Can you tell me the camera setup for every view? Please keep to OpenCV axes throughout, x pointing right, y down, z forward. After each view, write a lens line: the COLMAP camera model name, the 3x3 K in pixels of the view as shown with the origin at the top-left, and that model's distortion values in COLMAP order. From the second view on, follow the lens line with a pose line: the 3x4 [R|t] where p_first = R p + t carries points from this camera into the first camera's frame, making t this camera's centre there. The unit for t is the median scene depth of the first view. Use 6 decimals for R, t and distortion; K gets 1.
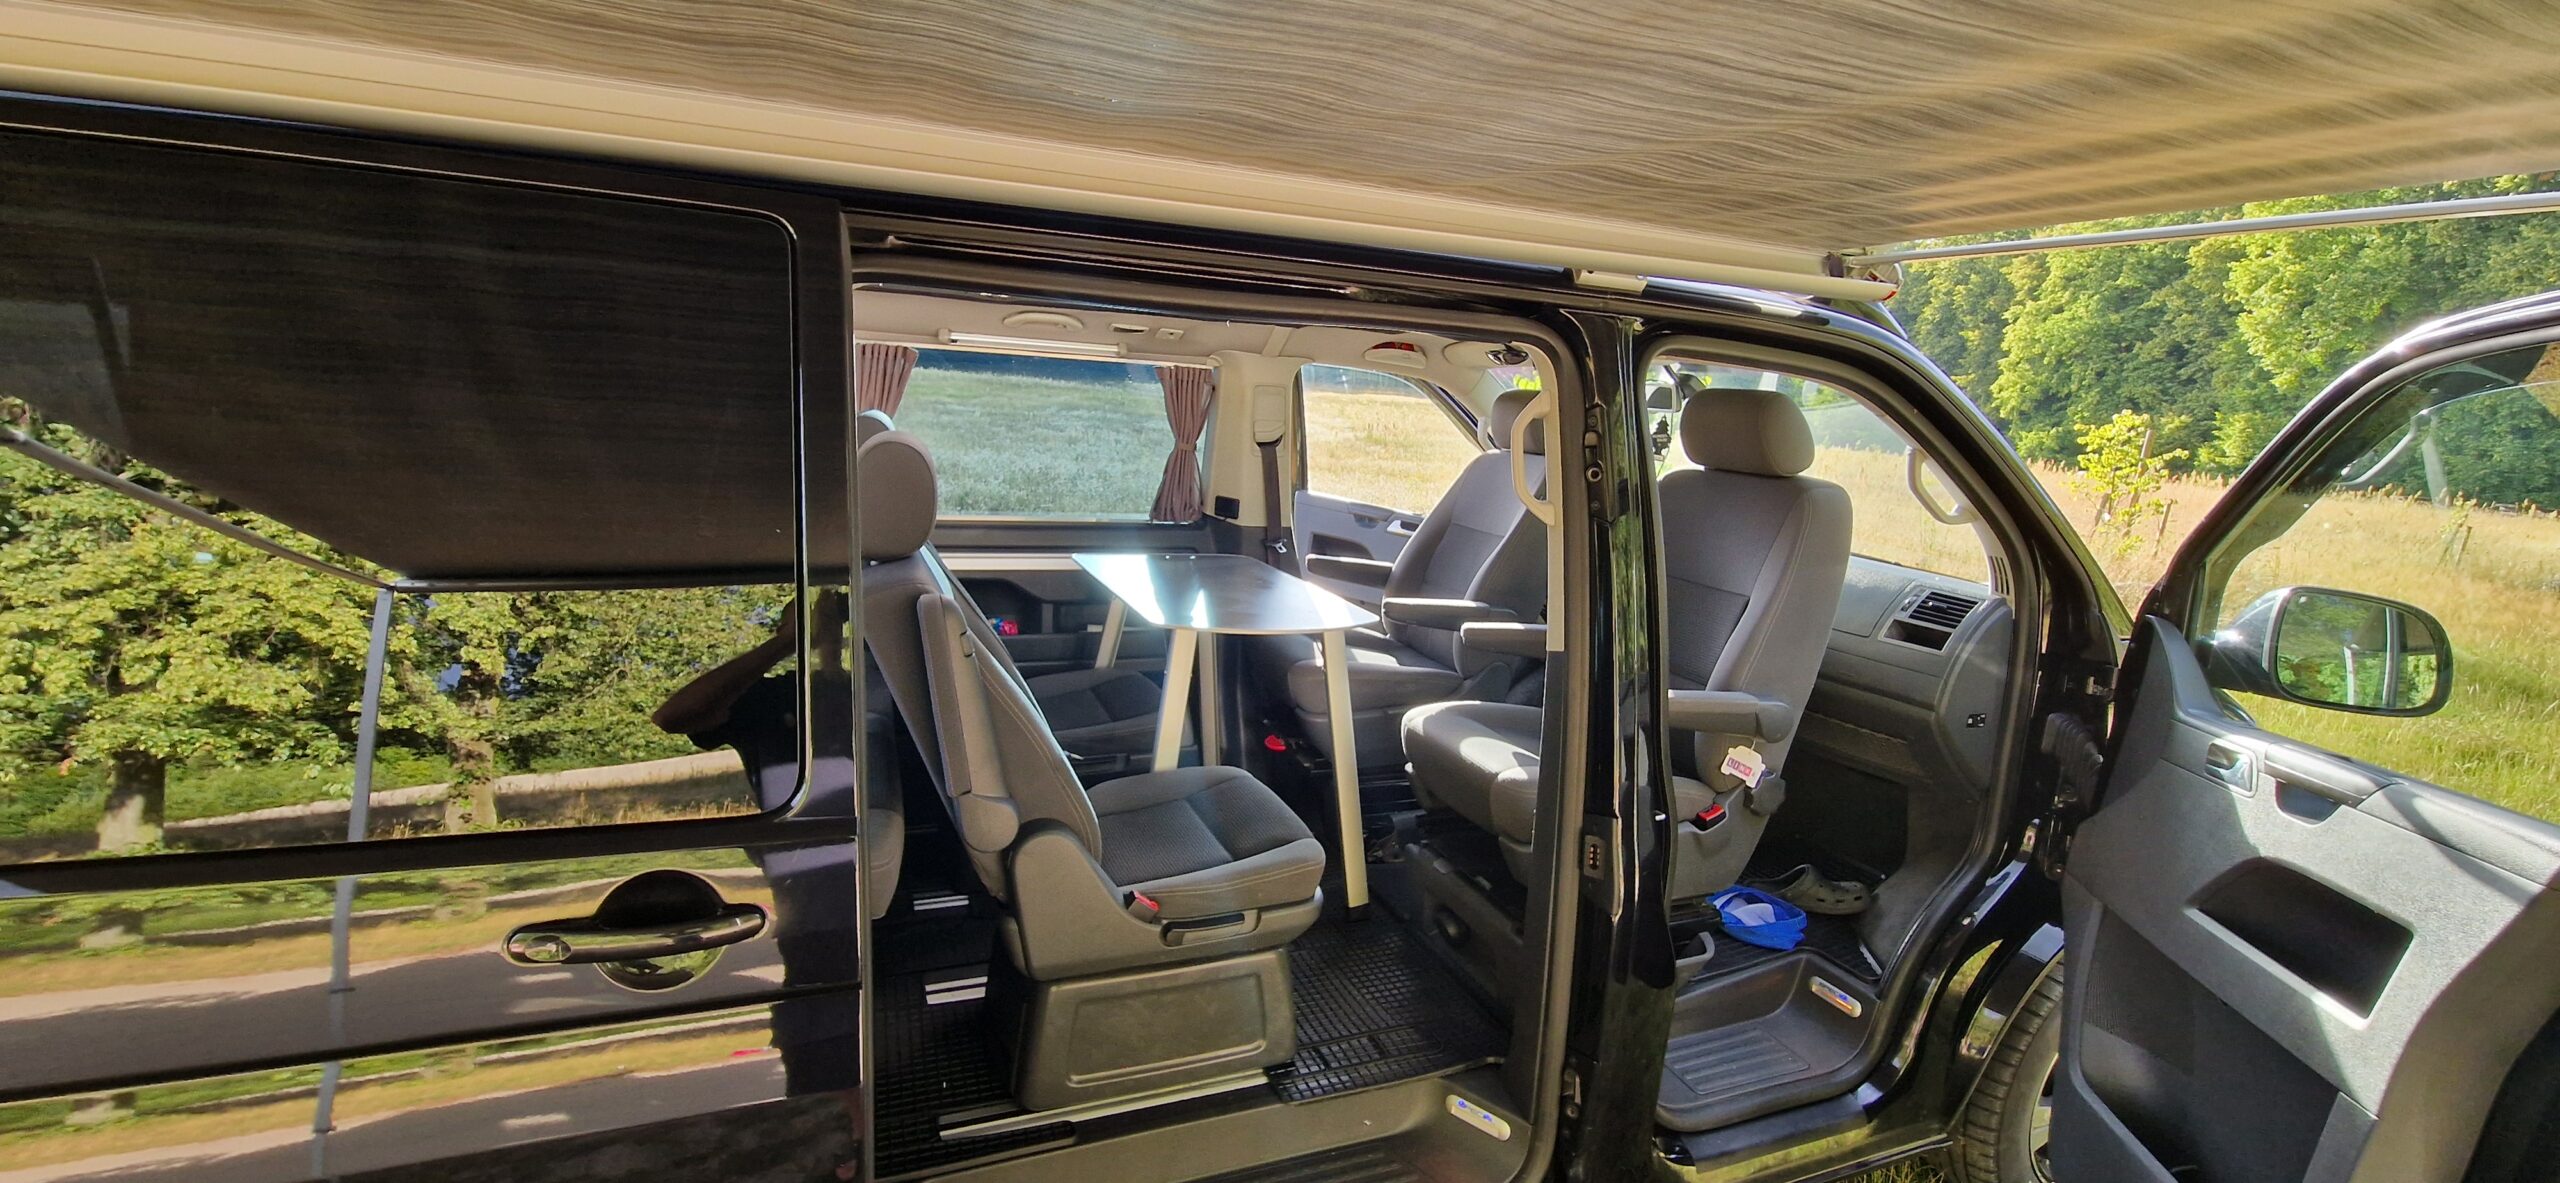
lens RADIAL K [[1035.6, 0, 1283.3], [0, 1035.6, 594.0], [0, 0, 1]] dist [-0.000405, -0.000089]
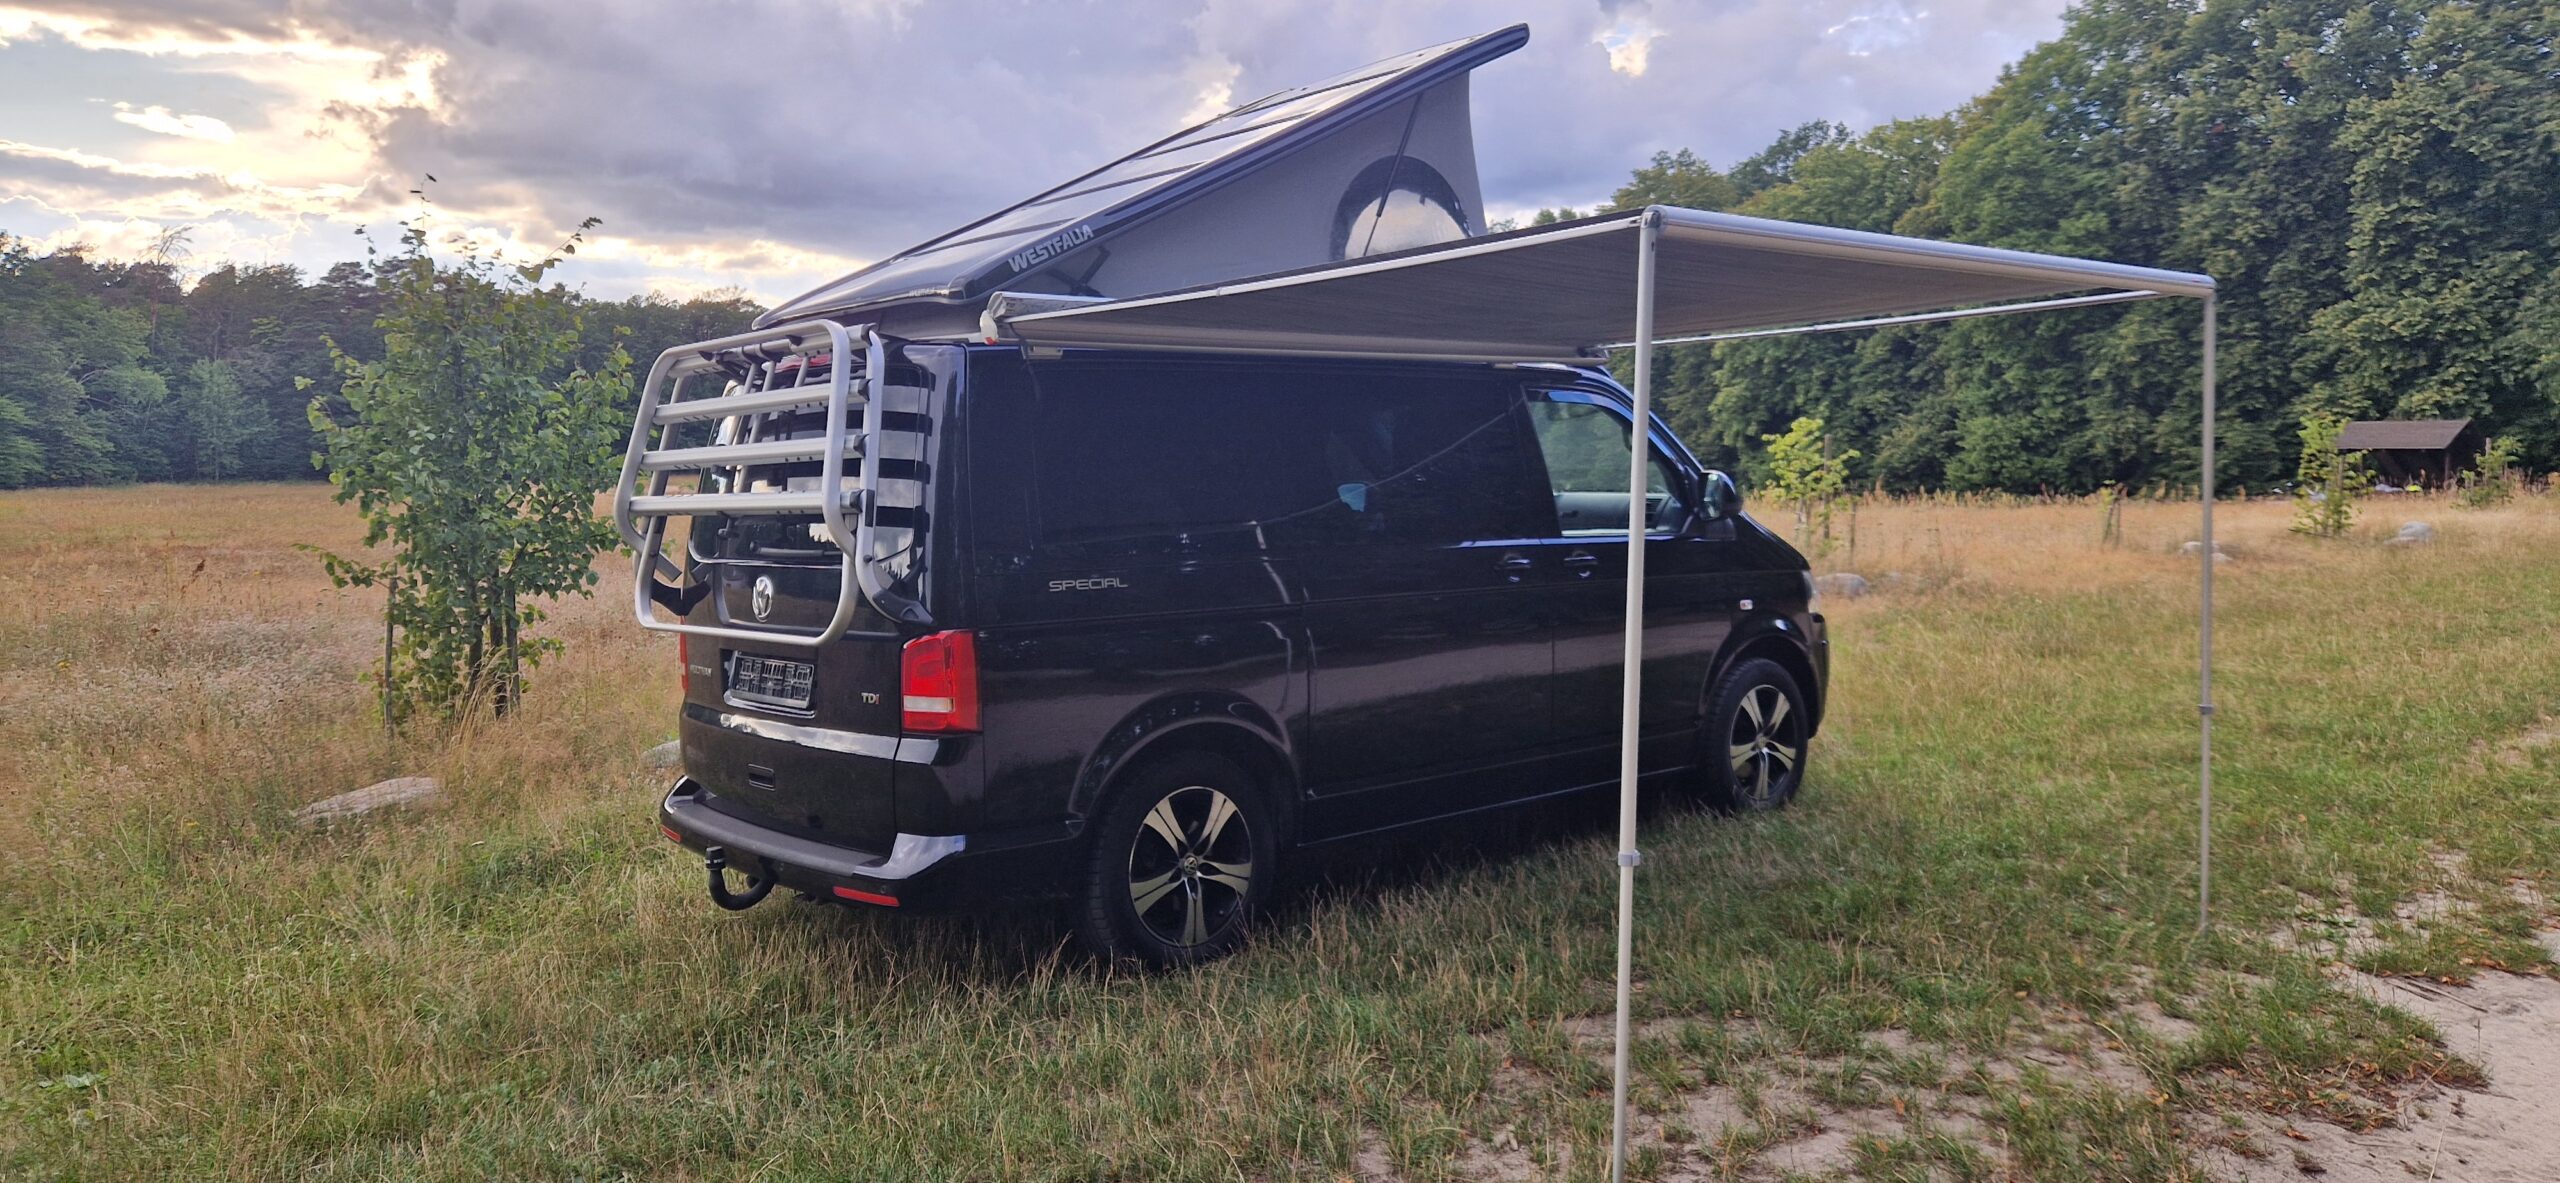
lens RADIAL K [[1806.1, 0, 1277.8], [0, 1806.1, 591.2], [0, 0, 1]] dist [0.001270, 0.000271]
pose [[0.935851, -0.104352, 0.336592, -0.071175], [0.147786, 0.983318, -0.106047, 0.025221], [-0.319911, 0.148987, 0.935660, -0.116461]]
